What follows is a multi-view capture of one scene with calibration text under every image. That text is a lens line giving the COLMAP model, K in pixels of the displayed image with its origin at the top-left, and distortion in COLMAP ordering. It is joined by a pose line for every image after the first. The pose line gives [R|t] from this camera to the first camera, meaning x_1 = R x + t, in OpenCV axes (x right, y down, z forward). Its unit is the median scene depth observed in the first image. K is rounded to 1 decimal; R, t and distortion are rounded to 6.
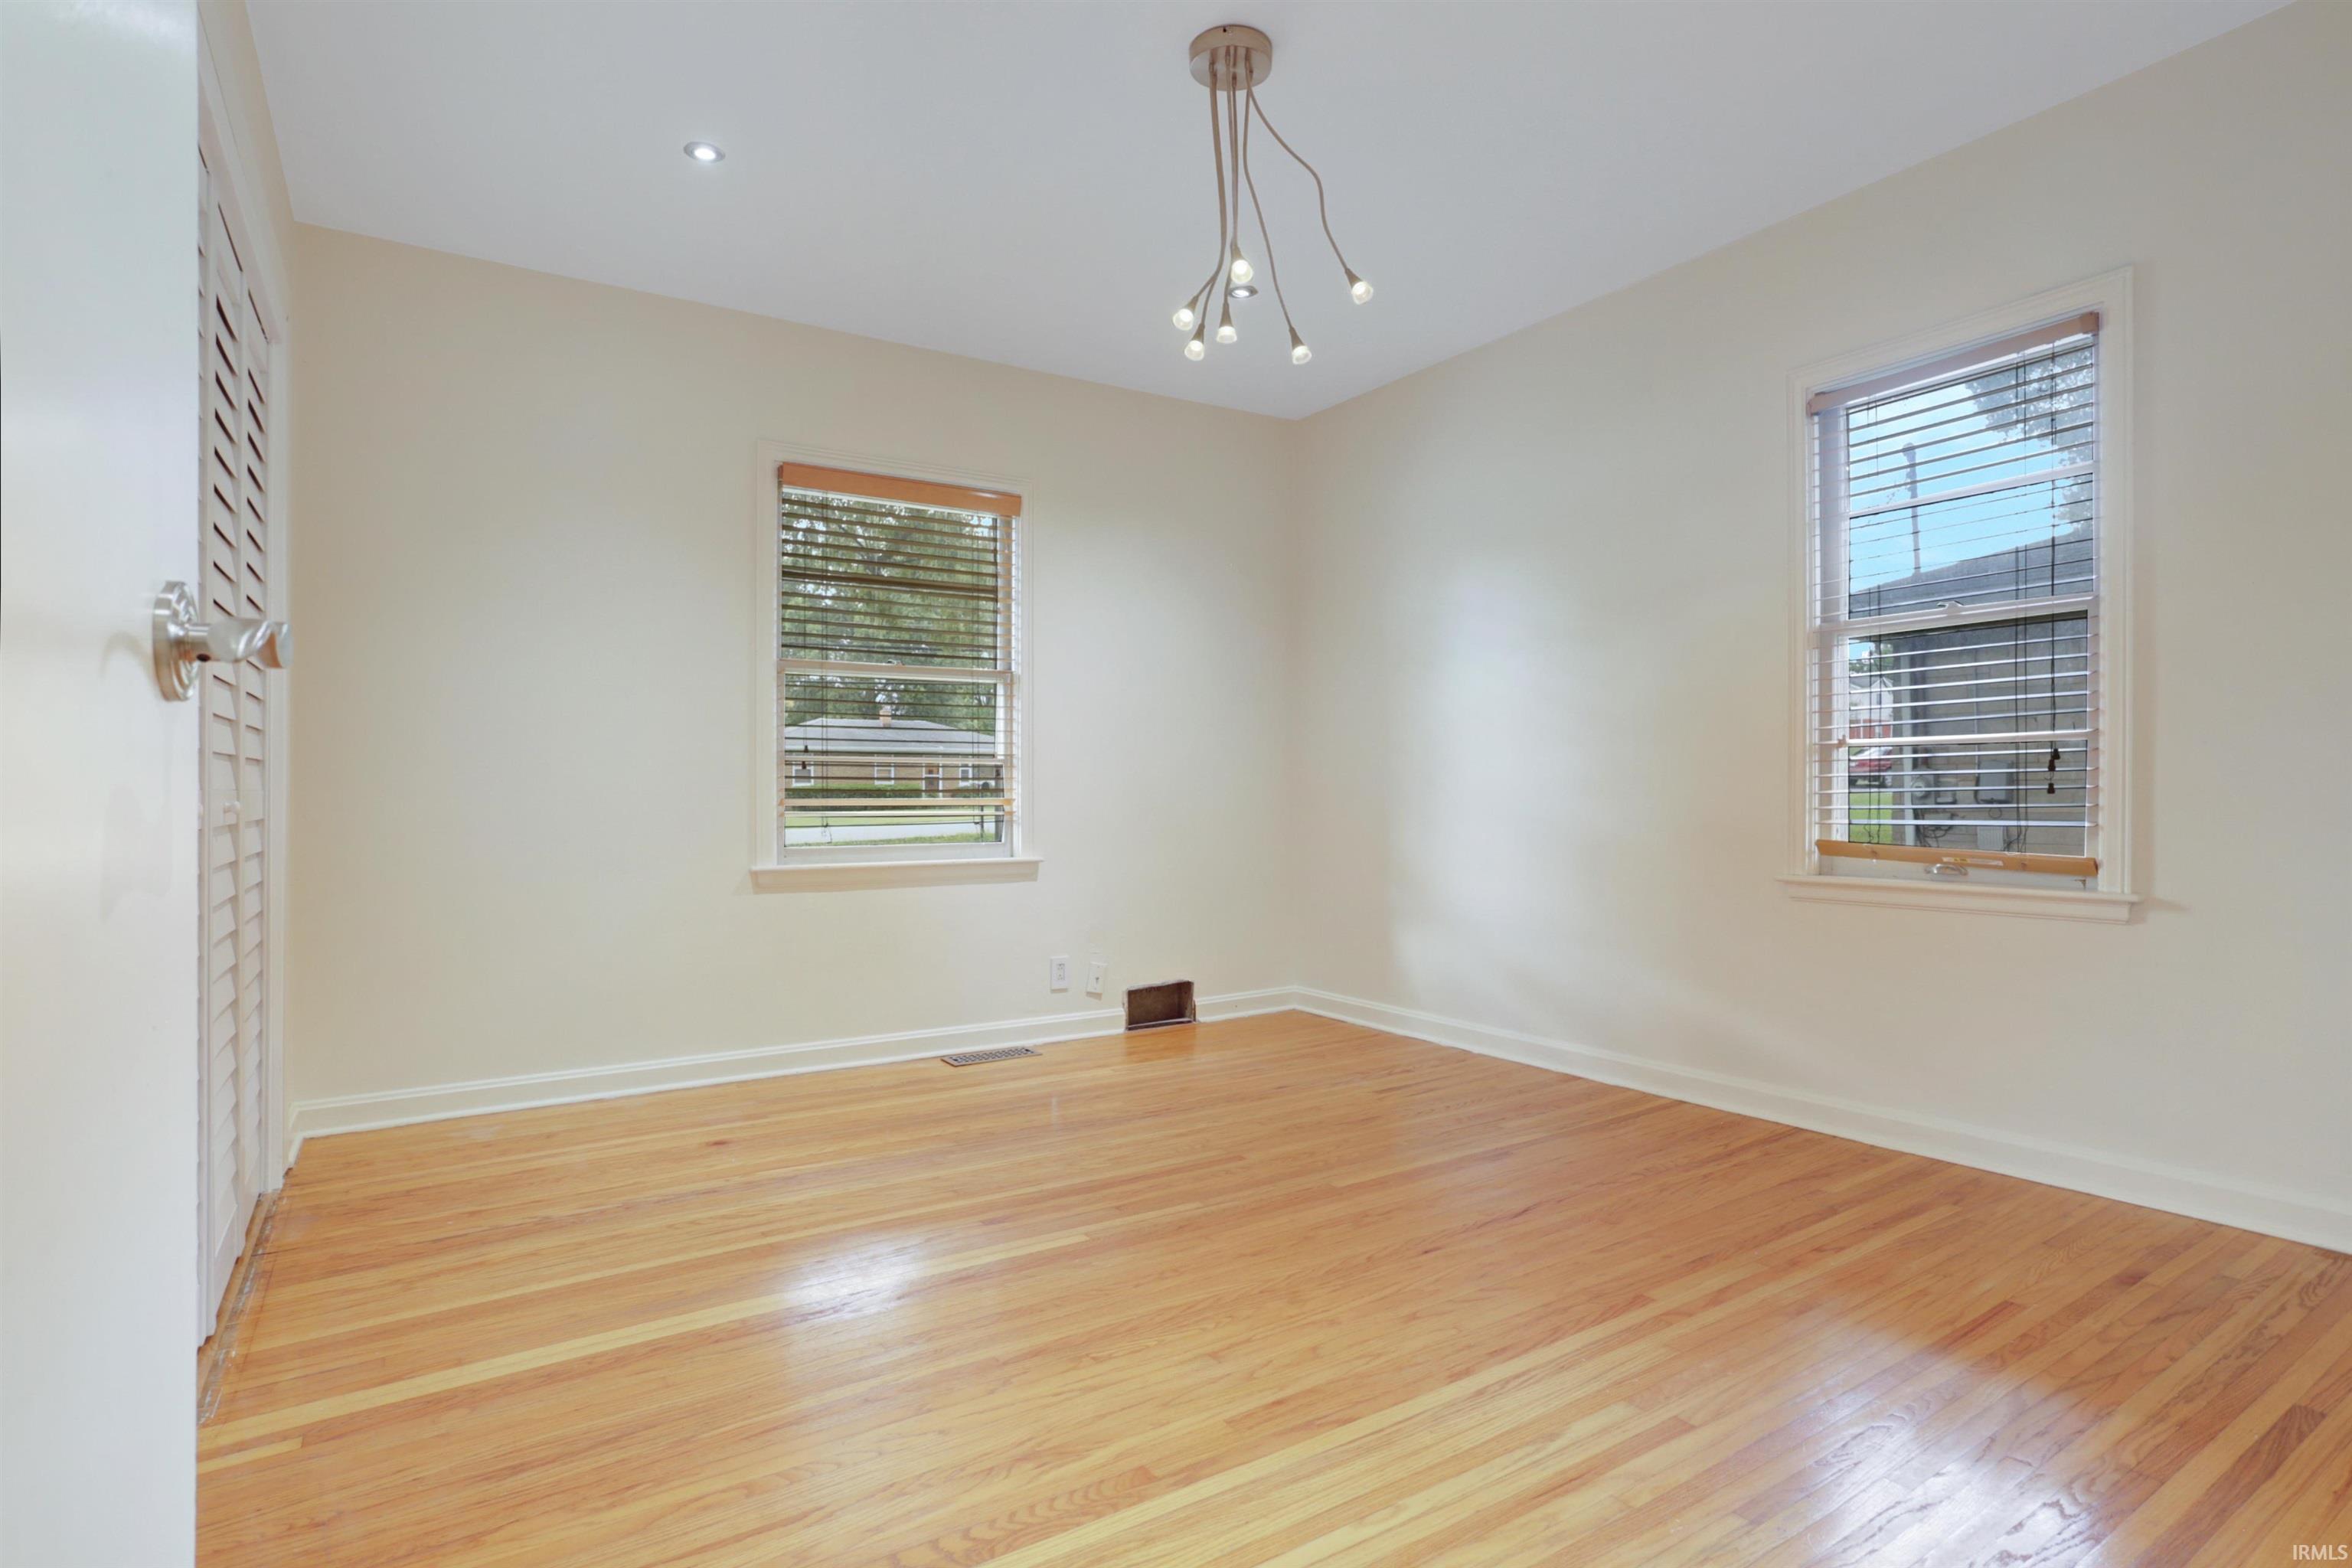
lens RADIAL K [[1145.7, 0, 1181.9], [0, 1145.7, 812.1], [0, 0, 1]] dist [0.000181, 0.000080]
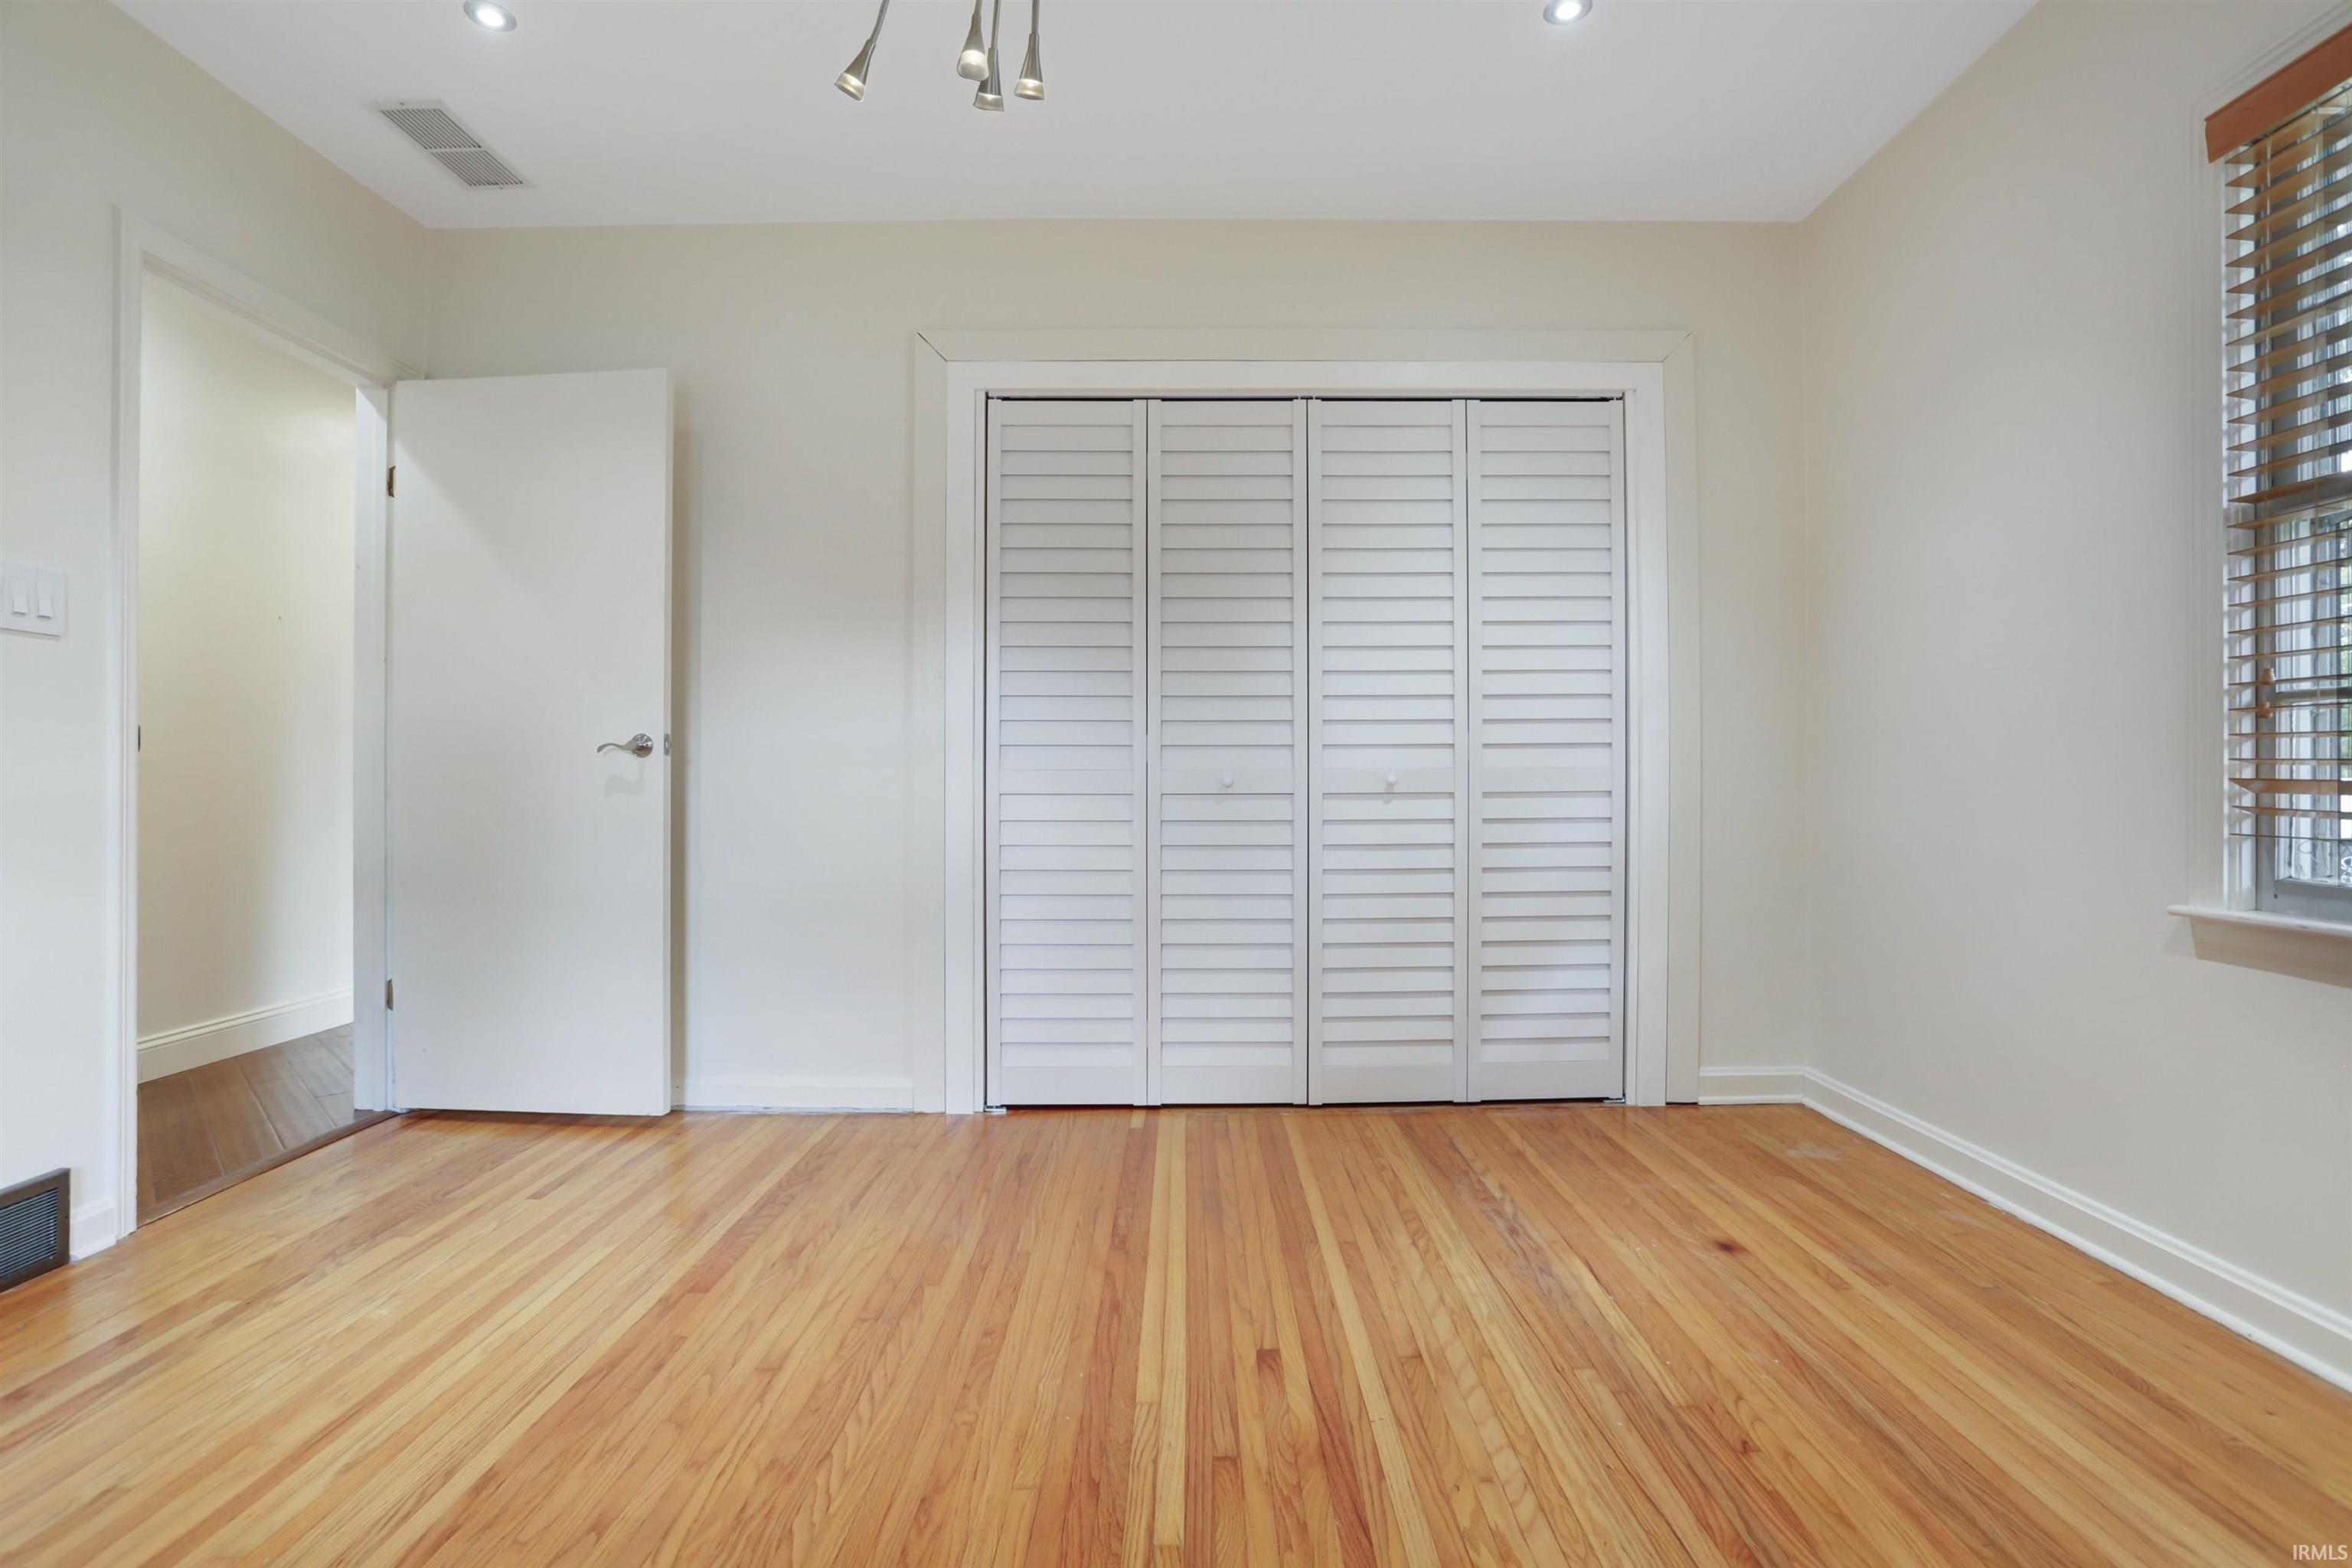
lens RADIAL K [[1100.2, 0, 1221.2], [0, 1100.2, 775.7], [0, 0, 1]] dist [0.000140, 0.000573]
pose [[-0.518228, 0.002921, -0.855238, 0.455041], [0.002387, 0.999995, 0.001969, -0.024324], [0.855239, -0.001021, -0.518232, 1.310634]]
